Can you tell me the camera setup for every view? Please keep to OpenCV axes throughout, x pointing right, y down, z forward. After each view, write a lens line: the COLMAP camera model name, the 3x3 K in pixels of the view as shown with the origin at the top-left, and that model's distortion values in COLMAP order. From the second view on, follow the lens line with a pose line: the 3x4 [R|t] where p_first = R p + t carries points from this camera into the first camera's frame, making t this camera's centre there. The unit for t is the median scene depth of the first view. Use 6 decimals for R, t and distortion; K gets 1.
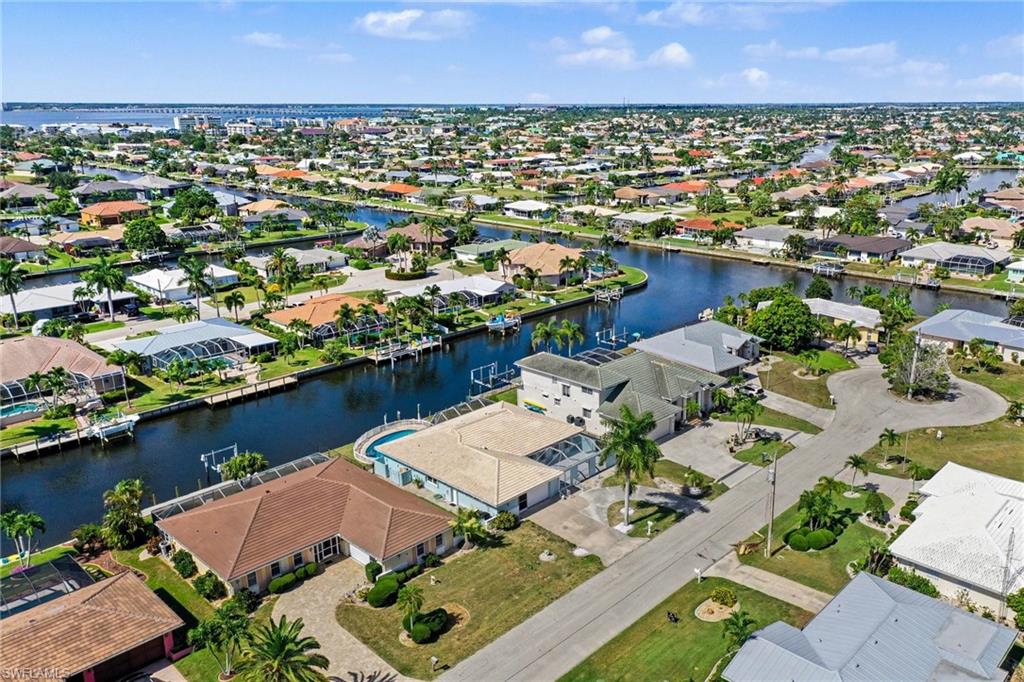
lens RADIAL K [[808.0, 0, 558.6], [0, 808.0, 340.3], [0, 0, 1]] dist [0.004423, -0.000146]
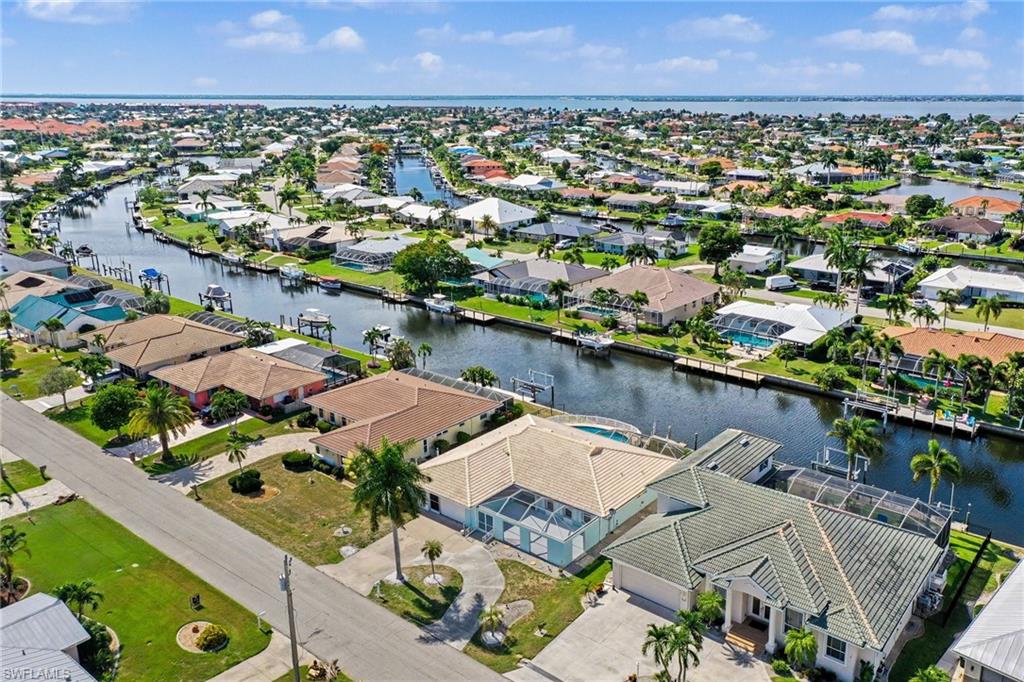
lens RADIAL K [[808.0, 0, 558.6], [0, 808.0, 340.3], [0, 0, 1]] dist [0.004423, -0.000146]
pose [[0.090618, 0.305479, -0.947877, 0.582874], [-0.276567, 0.922074, 0.270723, -0.201624], [0.956713, 0.237619, 0.168042, 0.655286]]
